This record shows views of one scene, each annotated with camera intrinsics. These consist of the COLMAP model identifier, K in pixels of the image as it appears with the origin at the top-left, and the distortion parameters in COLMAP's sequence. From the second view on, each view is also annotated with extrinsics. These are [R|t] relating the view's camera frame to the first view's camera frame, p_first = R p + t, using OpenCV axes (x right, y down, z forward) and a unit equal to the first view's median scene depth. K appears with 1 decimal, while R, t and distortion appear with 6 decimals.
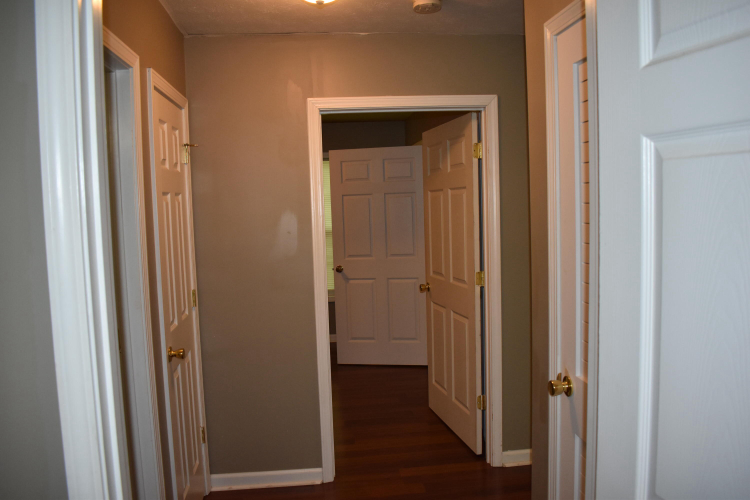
lens RADIAL K [[598.4, 0, 375.0], [0, 598.4, 250.0], [0, 0, 1]] dist [-0.088786, 0.012633]
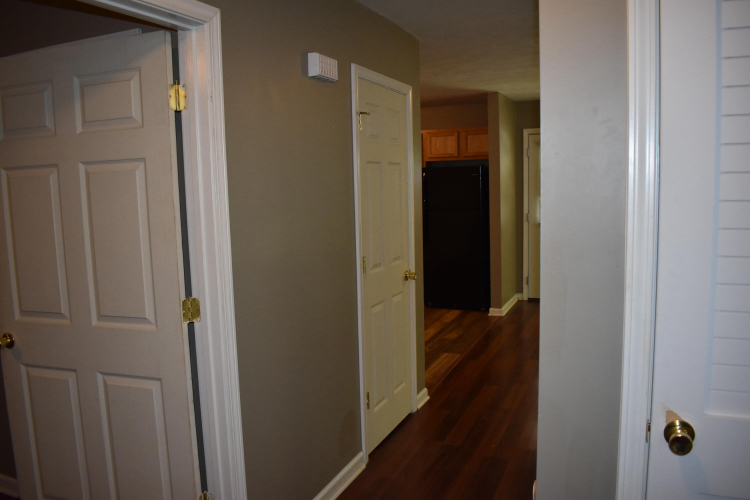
lens RADIAL K [[598.4, 0, 375.0], [0, 598.4, 250.0], [0, 0, 1]] dist [-0.088786, 0.012633]
pose [[0.504352, -0.081396, 0.859654, -0.233143], [0.076260, 0.995856, 0.049551, -0.027467], [-0.860124, 0.040566, 0.508469, 0.507679]]
